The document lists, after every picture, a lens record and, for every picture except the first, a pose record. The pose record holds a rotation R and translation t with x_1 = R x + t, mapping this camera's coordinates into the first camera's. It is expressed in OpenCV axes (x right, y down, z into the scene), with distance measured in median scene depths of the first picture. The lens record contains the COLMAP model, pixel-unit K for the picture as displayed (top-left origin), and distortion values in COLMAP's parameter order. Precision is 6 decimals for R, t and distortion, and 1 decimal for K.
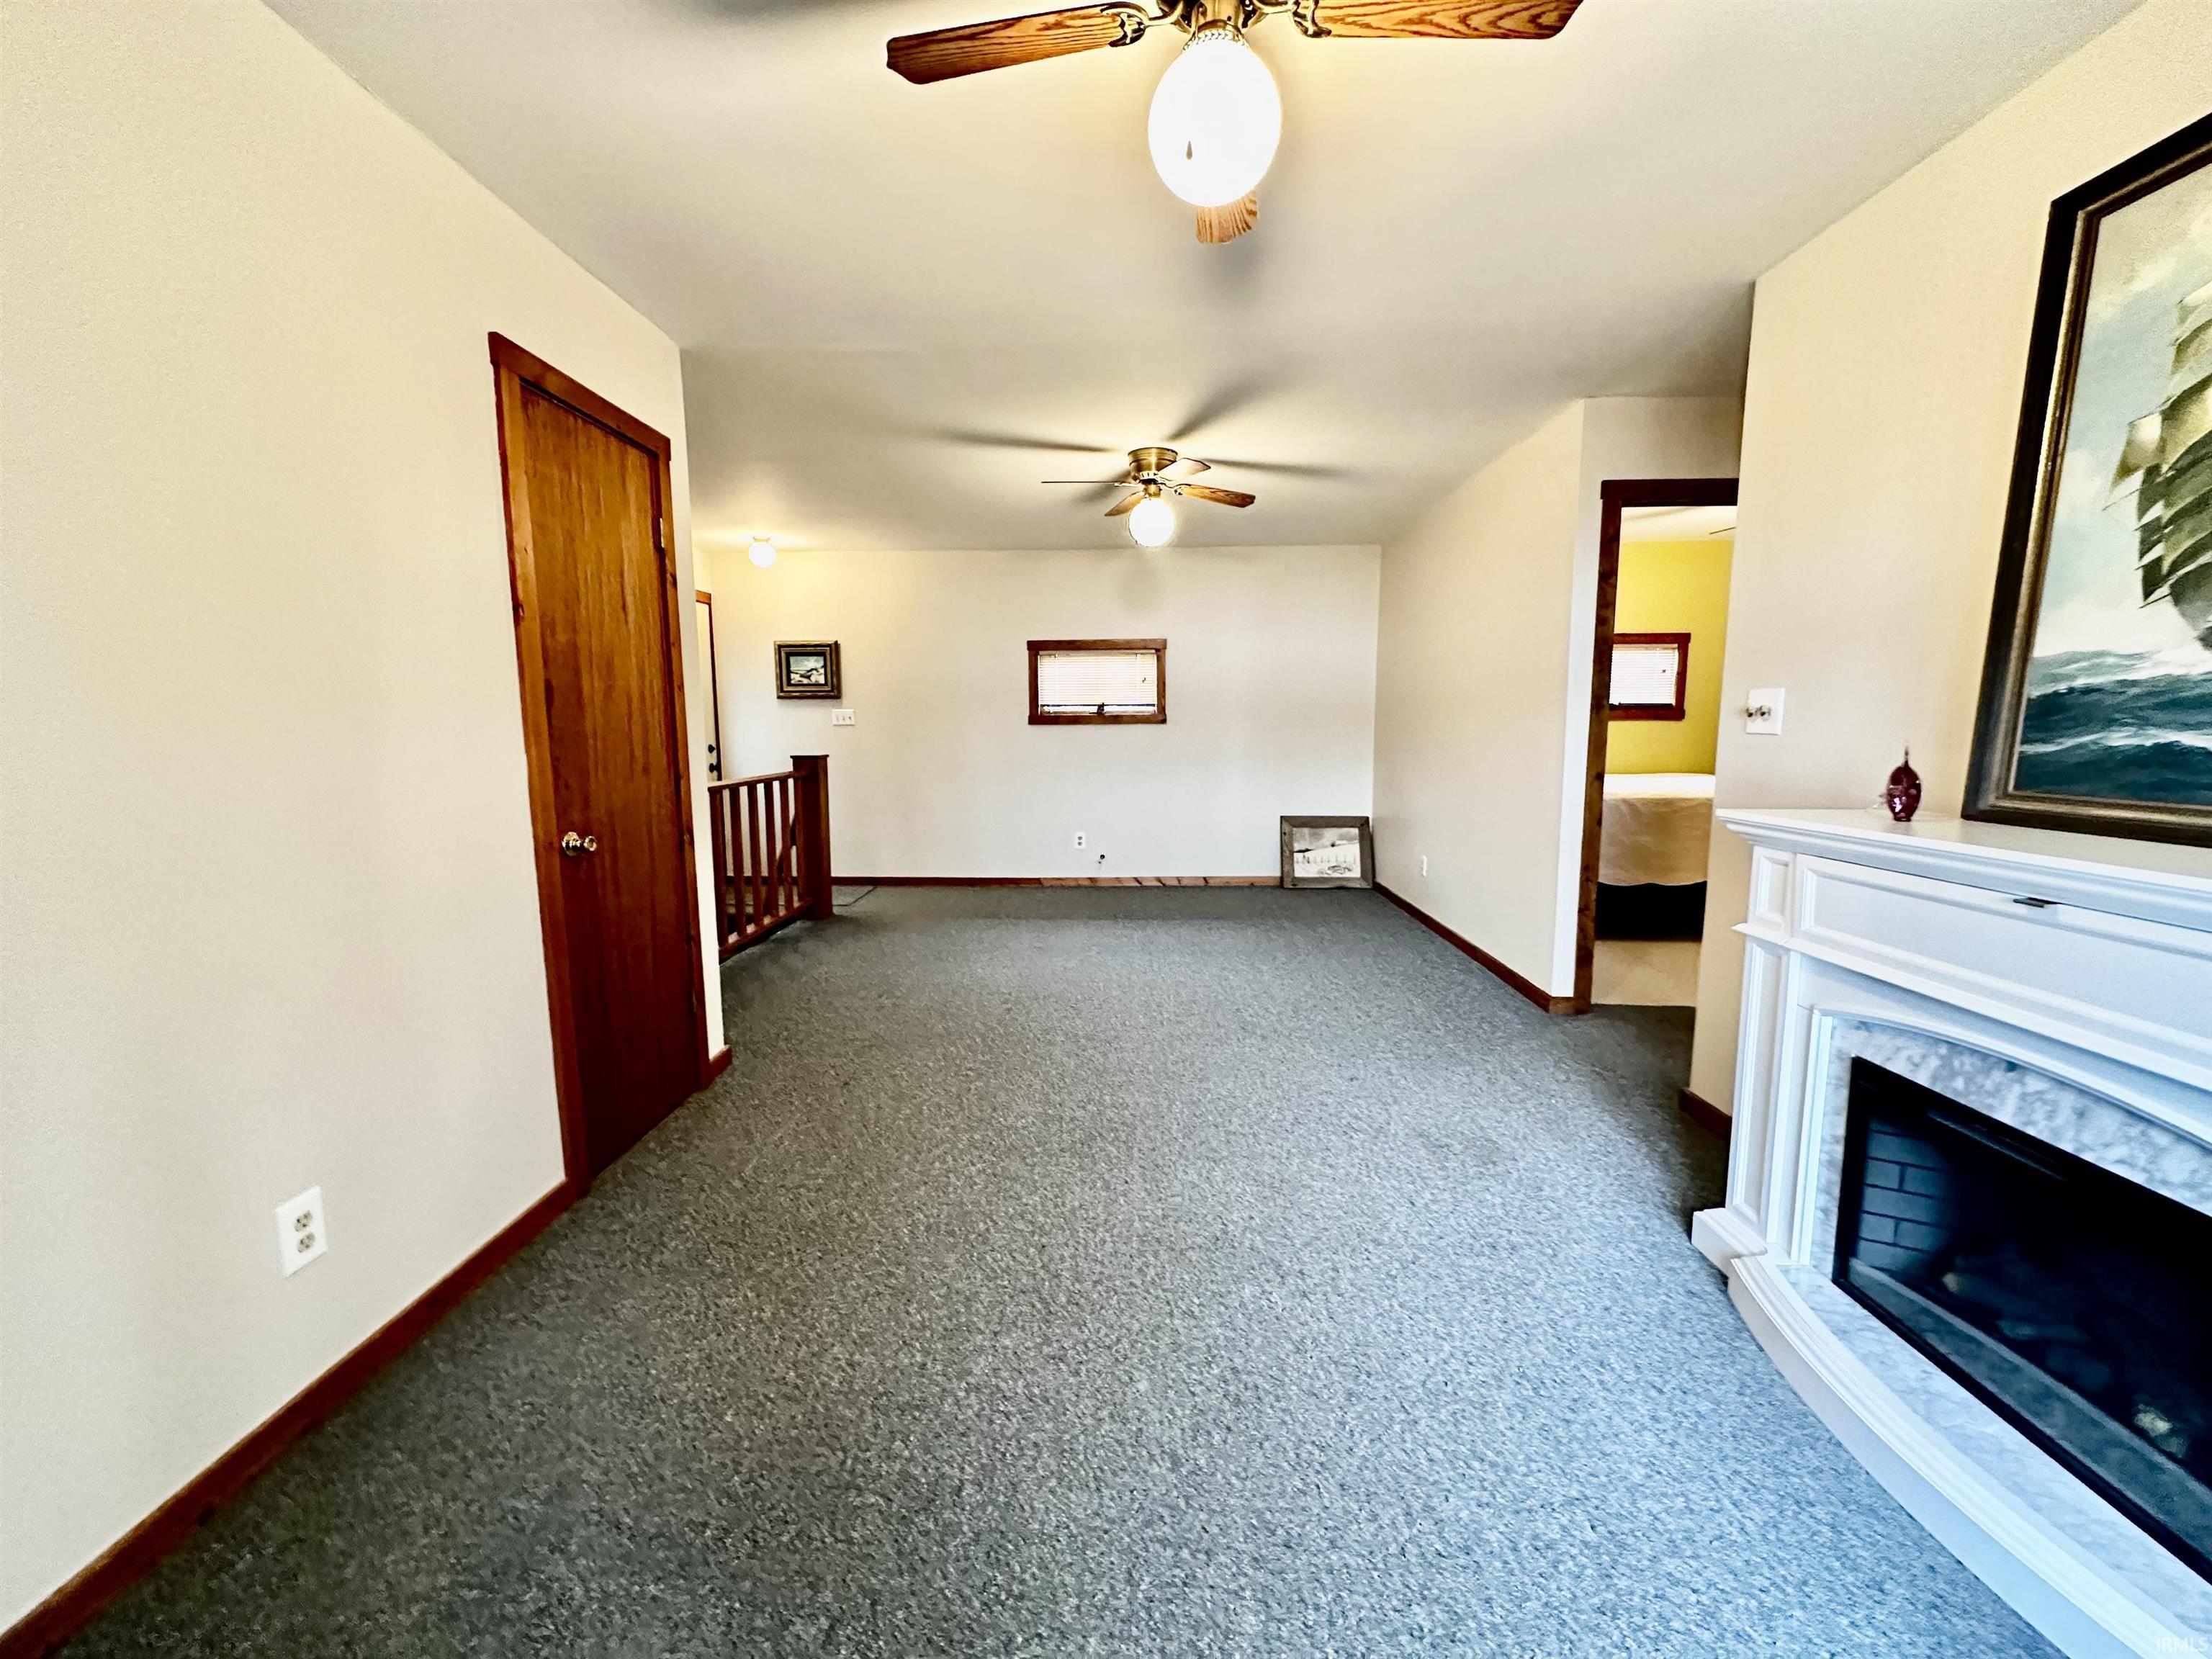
lens RADIAL K [[885.6, 0, 1106.1], [0, 885.6, 832.0], [0, 0, 1]] dist [-0.001587, -0.000423]
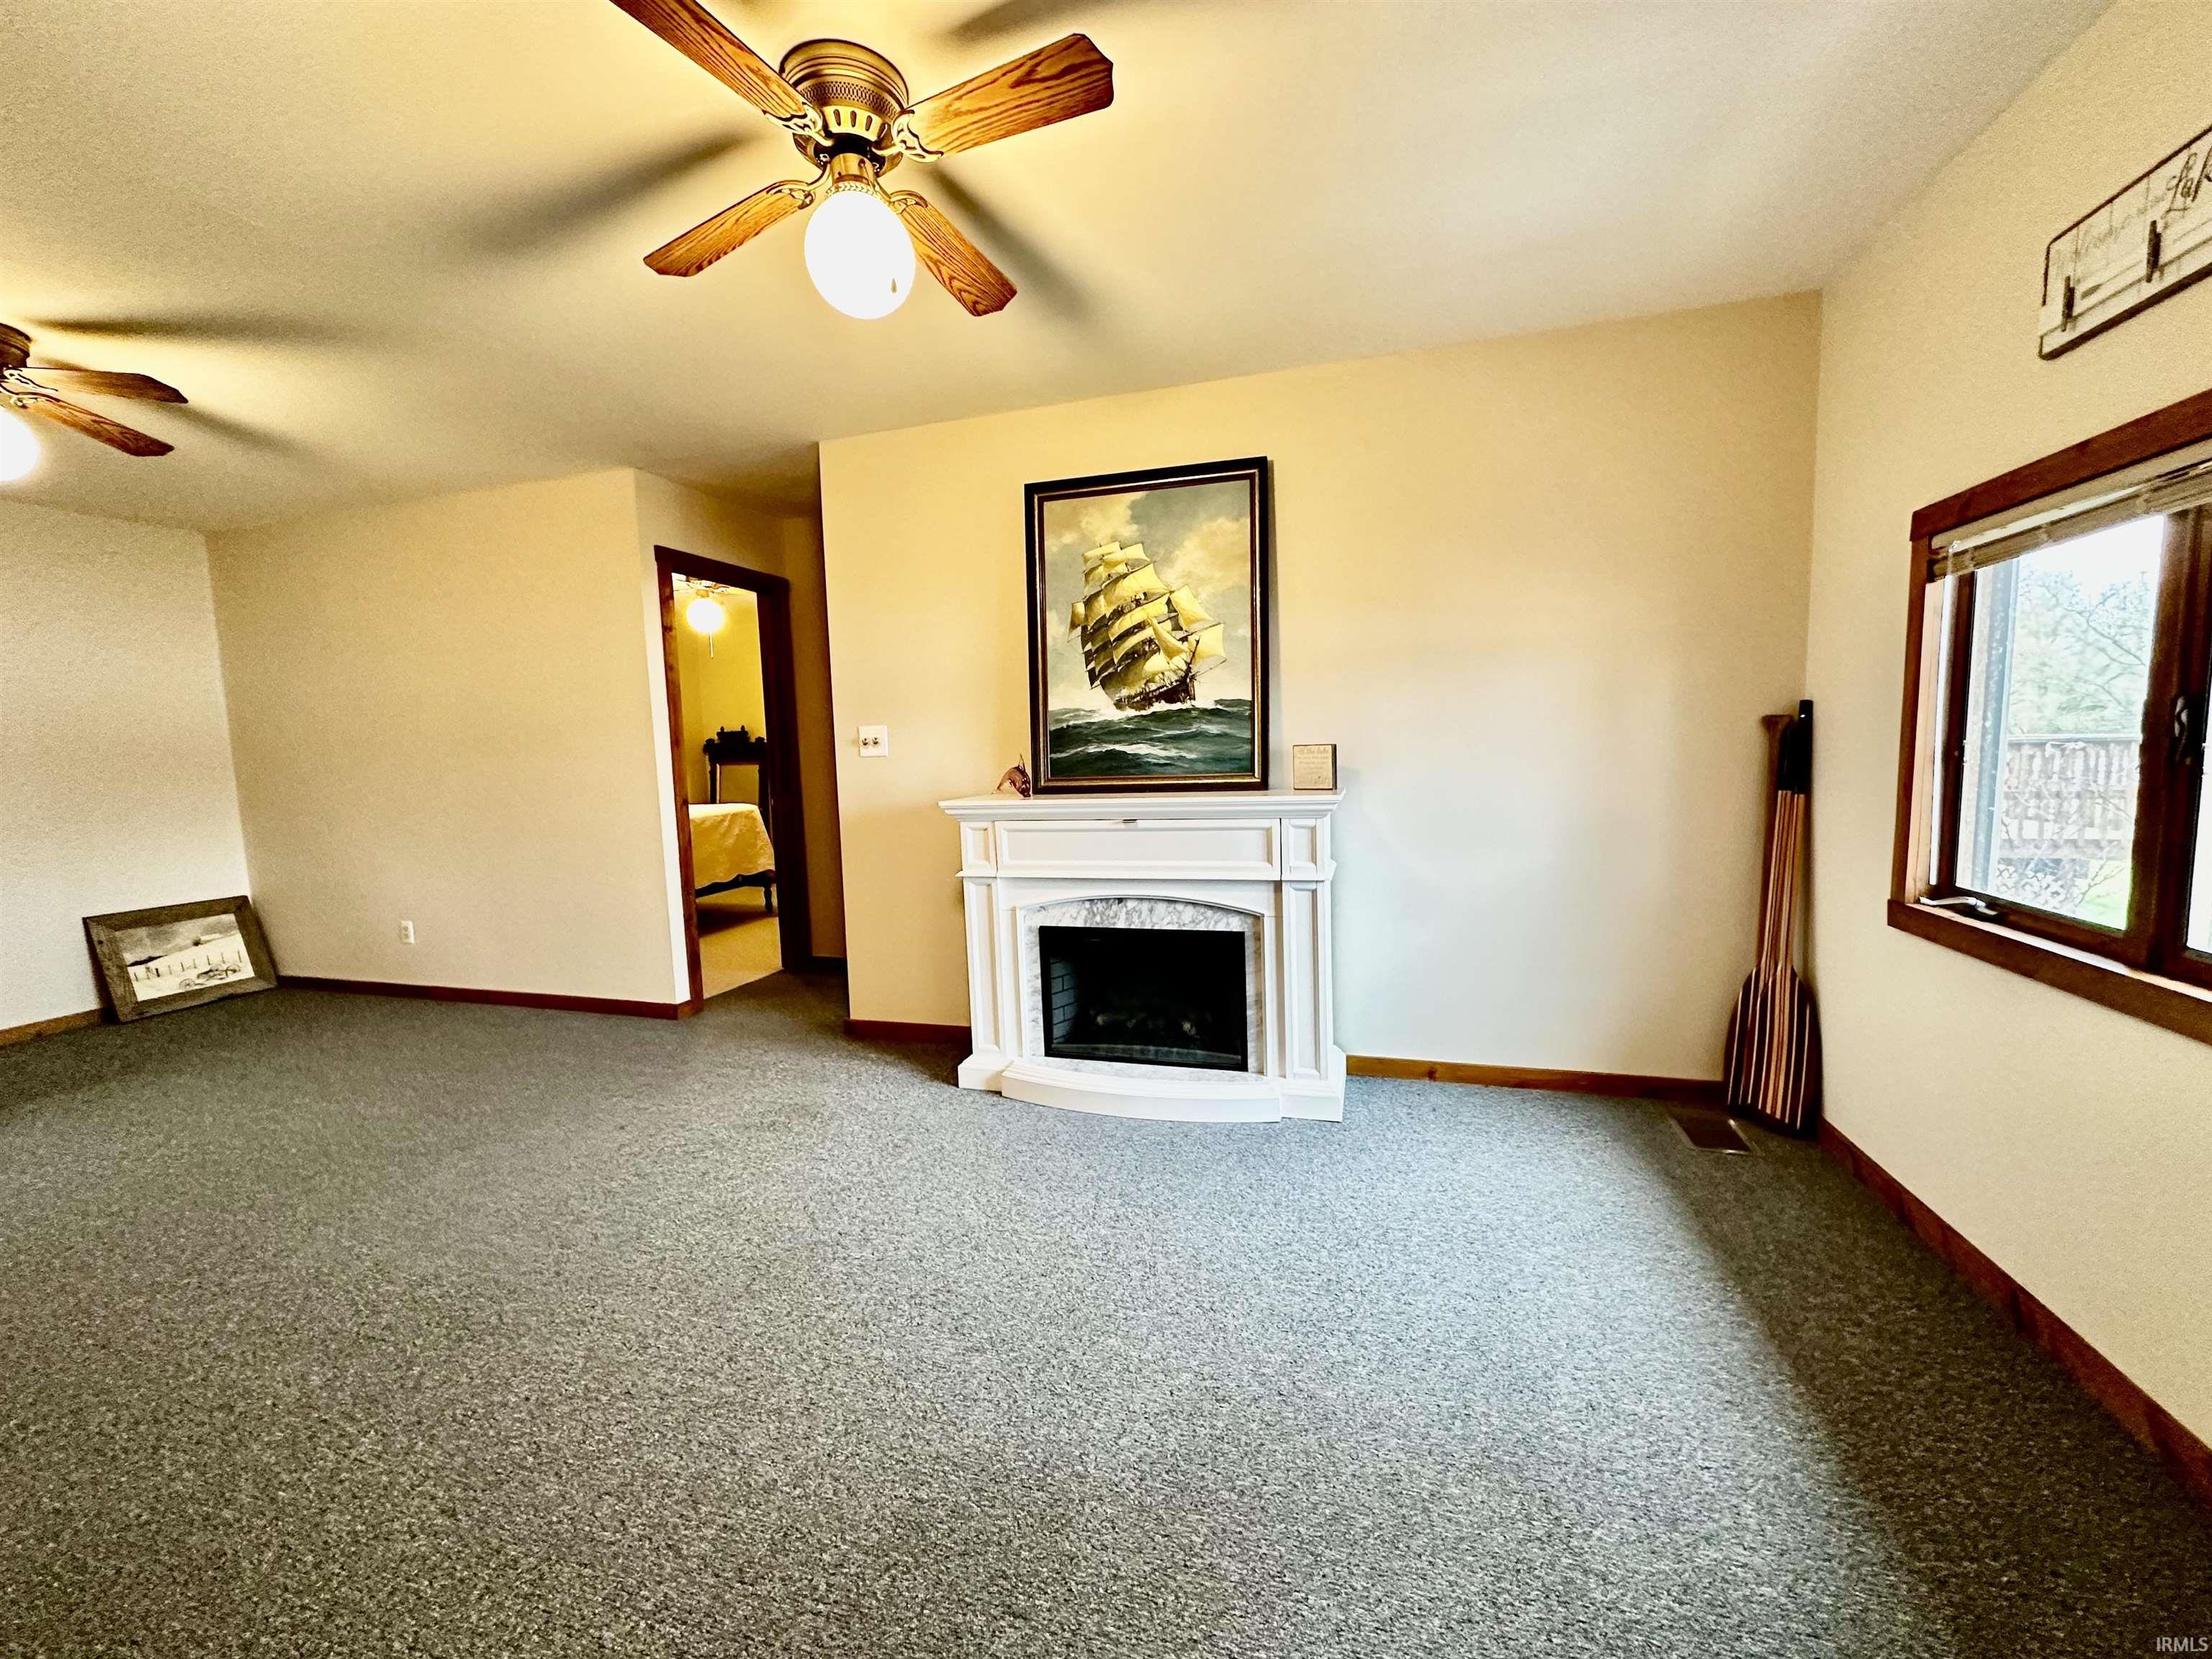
lens RADIAL K [[885.6, 0, 1105.2], [0, 885.6, 834.1], [0, 0, 1]] dist [-0.001587, -0.000423]
pose [[0.255631, -0.103763, 0.961190, -0.809203], [0.149981, 0.986443, 0.066601, -0.032787], [-0.955070, 0.127135, 0.267728, 0.348123]]
